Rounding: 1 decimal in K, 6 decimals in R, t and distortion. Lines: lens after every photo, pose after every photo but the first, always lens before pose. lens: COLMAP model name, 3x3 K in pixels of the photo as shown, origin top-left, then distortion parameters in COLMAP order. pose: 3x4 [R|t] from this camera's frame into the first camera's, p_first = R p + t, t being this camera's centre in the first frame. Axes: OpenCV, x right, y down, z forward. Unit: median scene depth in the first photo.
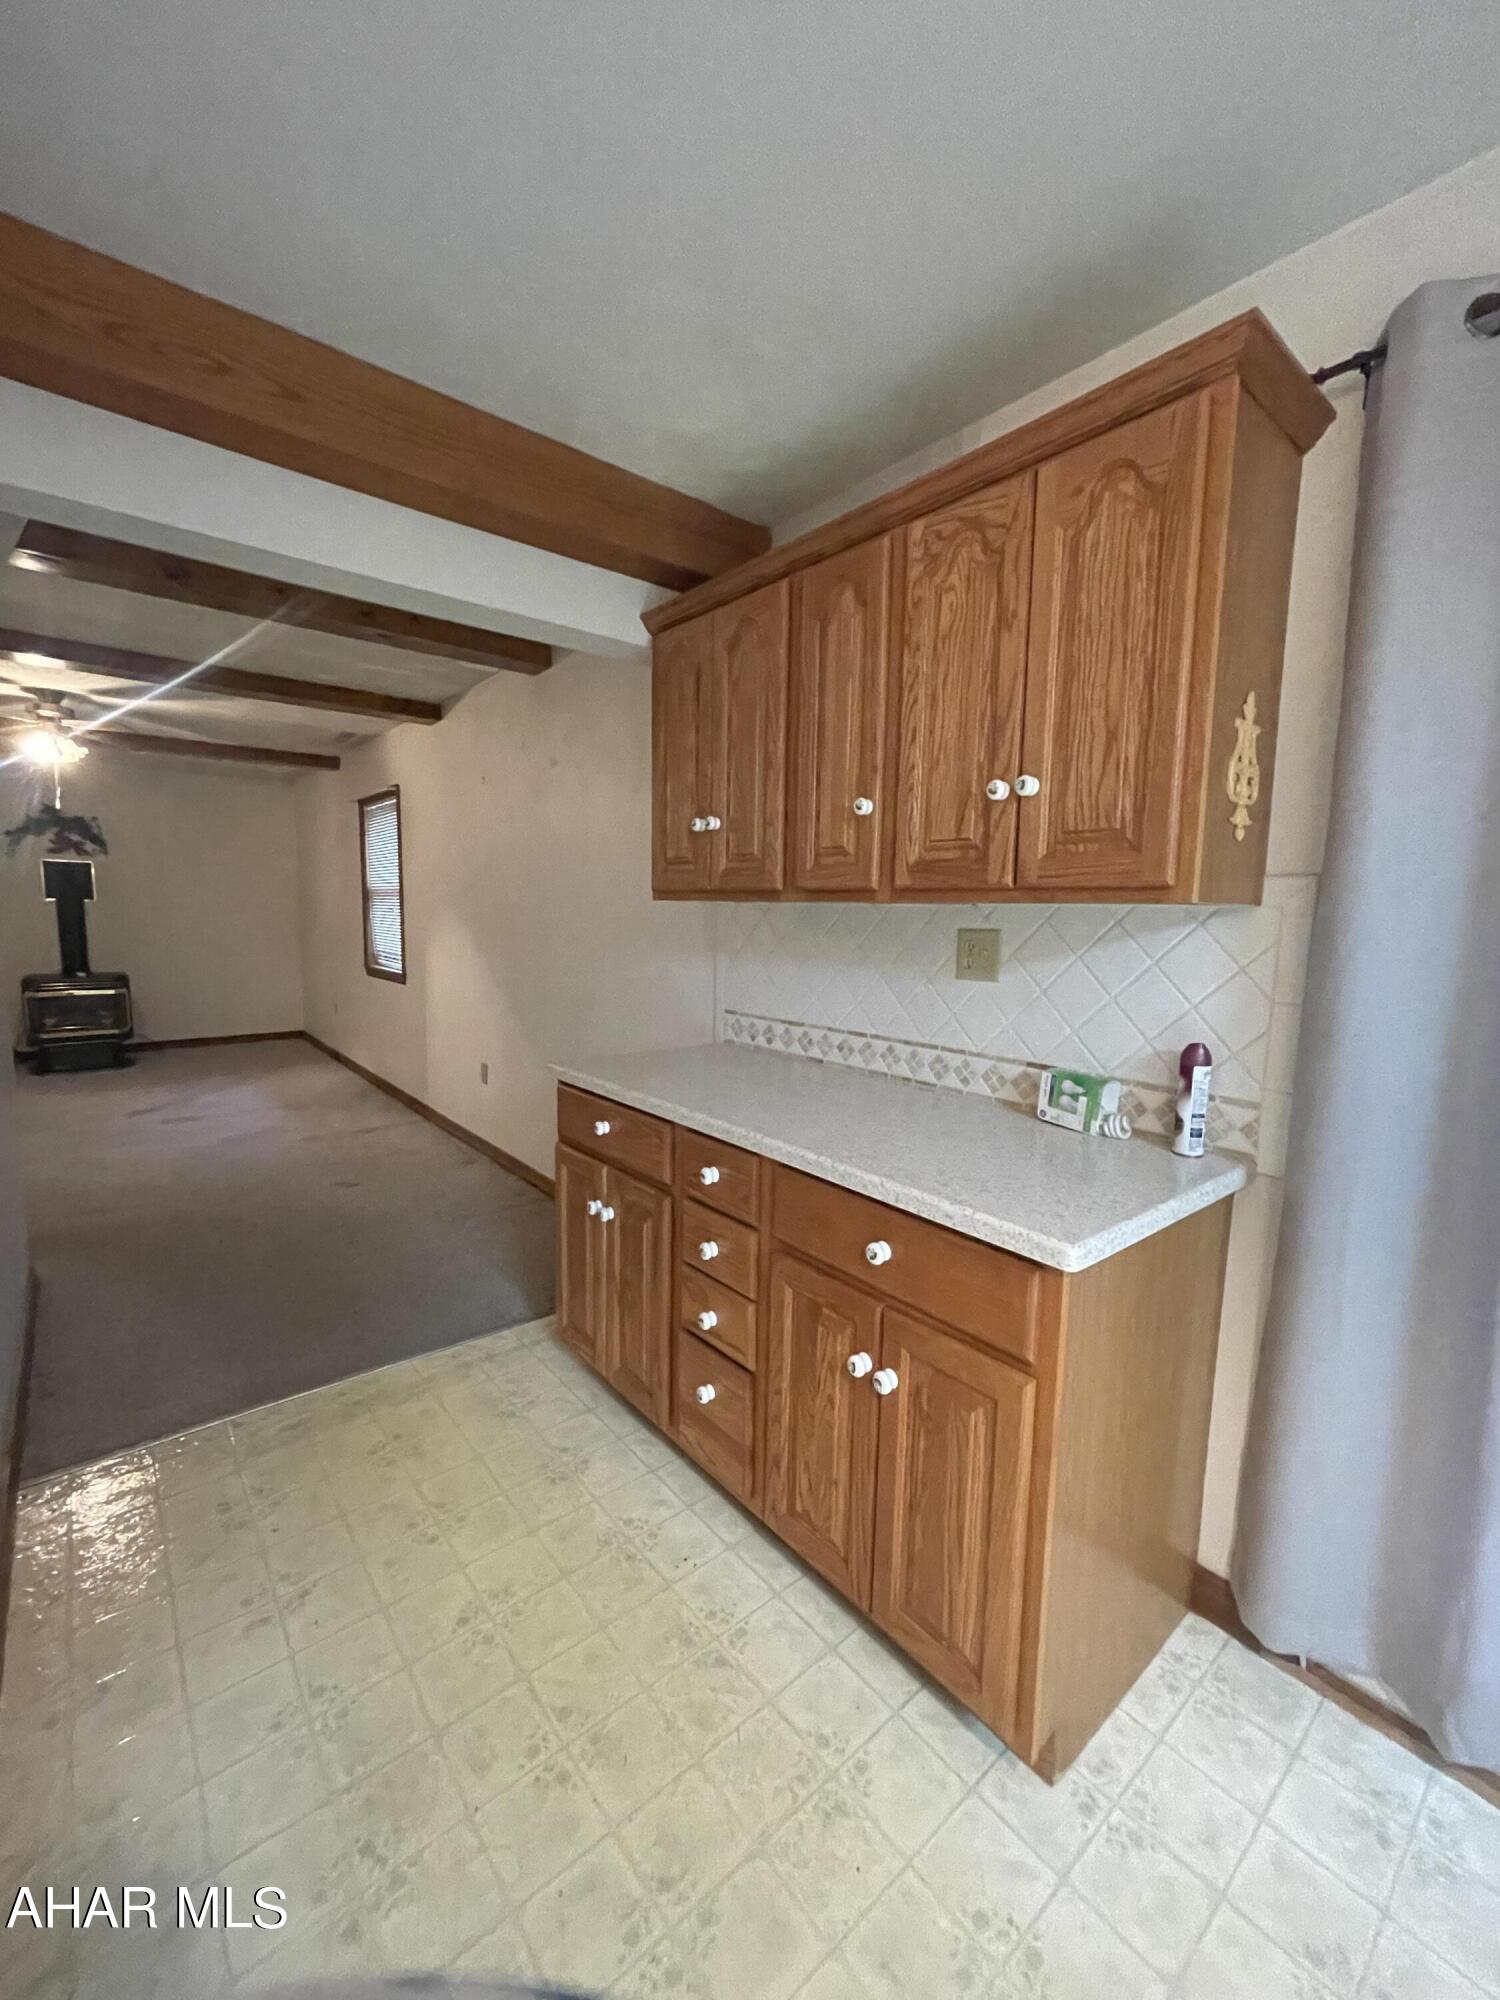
lens RADIAL K [[812.4, 0, 758.0], [0, 812.4, 1002.2], [0, 0, 1]] dist [0.002065, -0.000963]
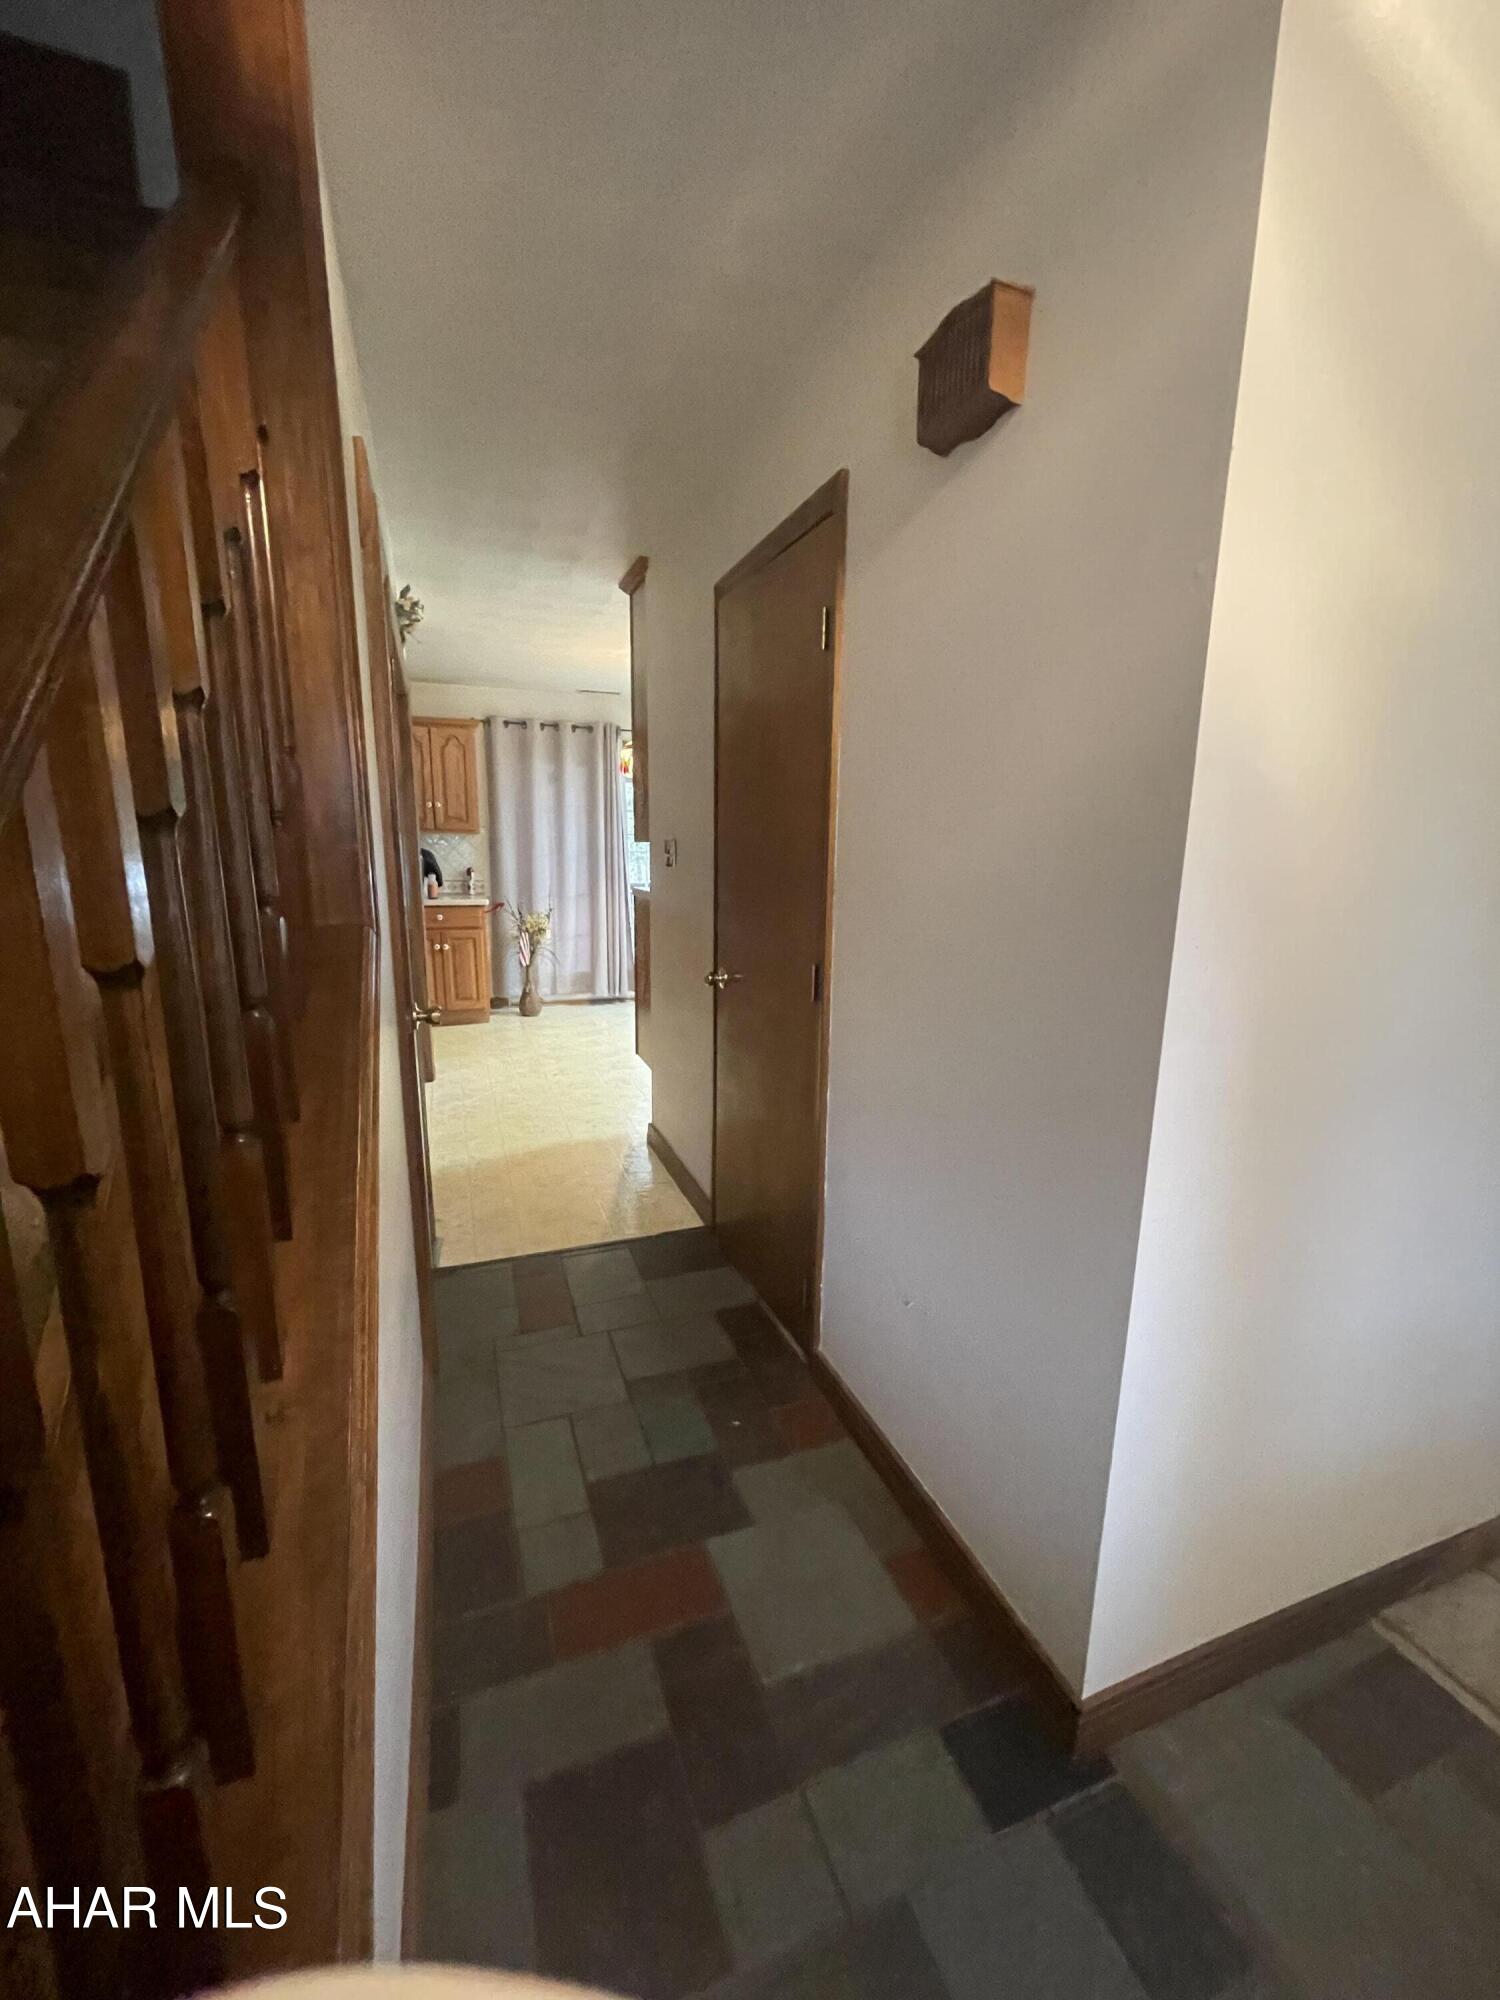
lens RADIAL K [[812.4, 0, 751.1], [0, 812.4, 1008.2], [0, 0, 1]] dist [0.002065, -0.000963]
pose [[0.332281, -0.202837, 0.921112, -2.973725], [0.101662, 0.978614, 0.178826, 0.161377], [-0.937685, 0.034221, 0.345796, -1.770029]]
